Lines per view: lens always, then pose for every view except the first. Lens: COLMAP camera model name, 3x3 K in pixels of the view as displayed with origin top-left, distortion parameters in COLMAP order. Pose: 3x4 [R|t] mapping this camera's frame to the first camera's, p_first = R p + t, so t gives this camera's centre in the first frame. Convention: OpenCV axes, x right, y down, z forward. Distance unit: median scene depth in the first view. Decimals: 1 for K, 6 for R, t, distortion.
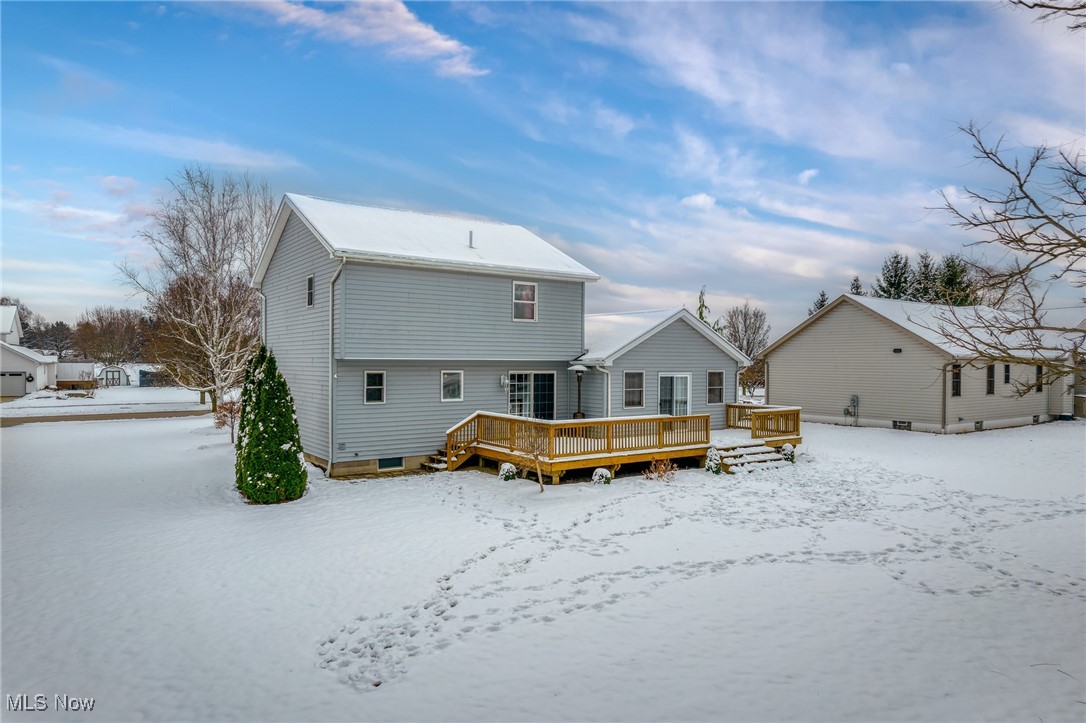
lens RADIAL K [[689.9, 0, 539.9], [0, 689.9, 359.9], [0, 0, 1]] dist [0.005796, -0.002907]
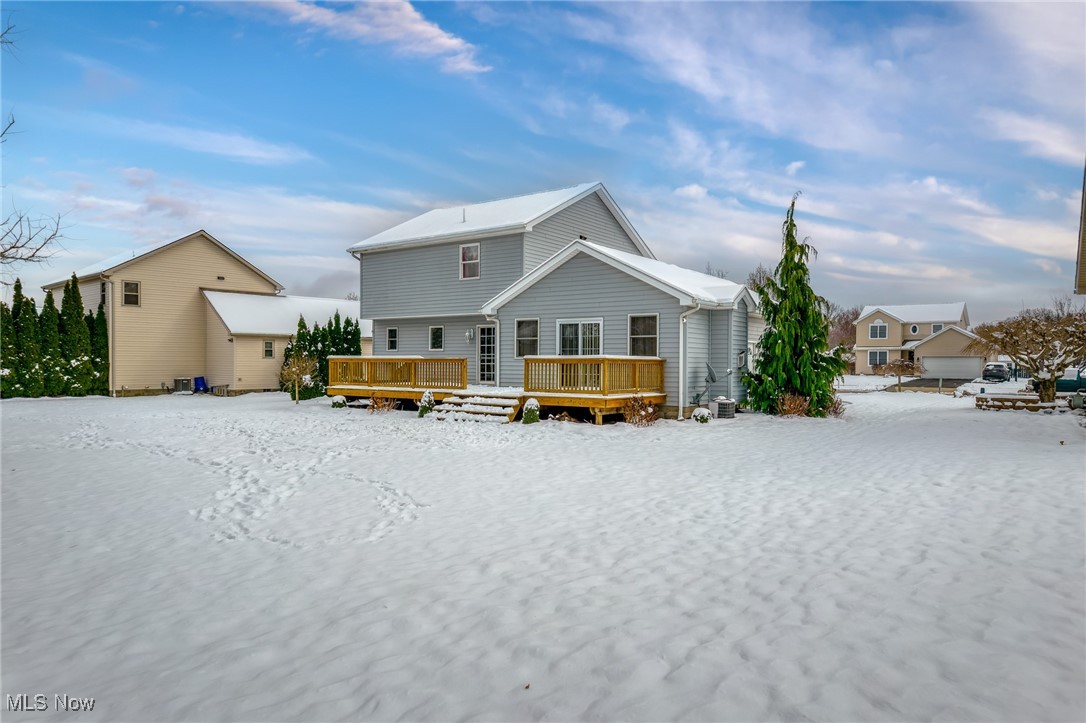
lens RADIAL K [[689.9, 0, 546.5], [0, 689.9, 362.0], [0, 0, 1]] dist [0.005796, -0.002907]
pose [[0.337762, -0.001610, -0.941230, 1.066459], [0.001132, 0.999999, -0.001304, 0.078999], [0.941231, -0.000625, 0.337763, 0.736790]]
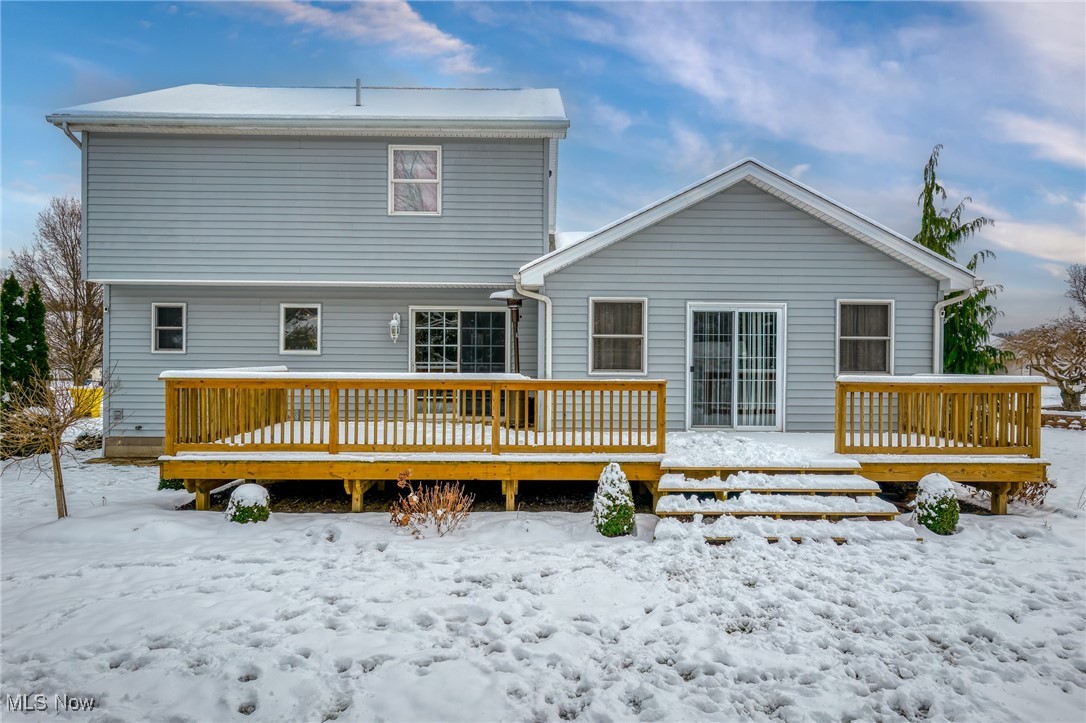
lens RADIAL K [[689.9, 0, 542.9], [0, 689.9, 361.2], [0, 0, 1]] dist [0.005796, -0.002907]
pose [[0.829052, 0.002986, -0.559164, 0.380772], [-0.001495, 0.999994, 0.003125, 0.061544], [0.559170, -0.001755, 0.829051, 0.586833]]
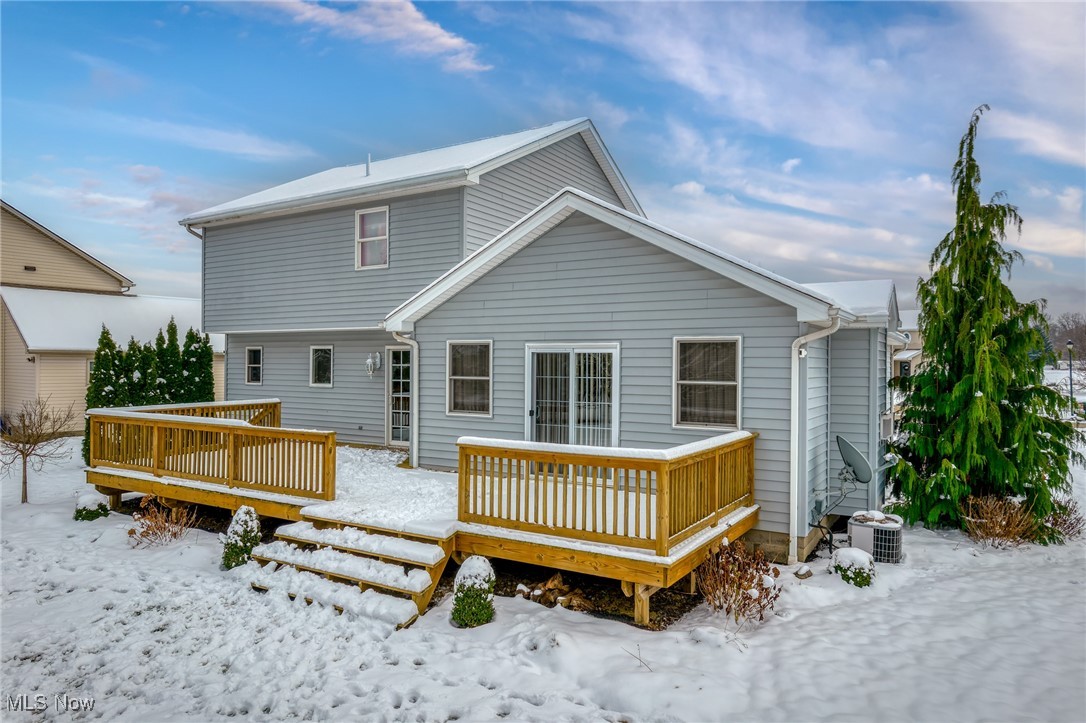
lens RADIAL K [[689.9, 0, 546.3], [0, 689.9, 360.8], [0, 0, 1]] dist [0.005796, -0.002907]
pose [[0.405546, -0.005006, -0.914061, 0.638317], [0.000394, 0.999986, -0.005302, 0.034284], [0.914074, 0.001790, 0.405543, 0.882714]]
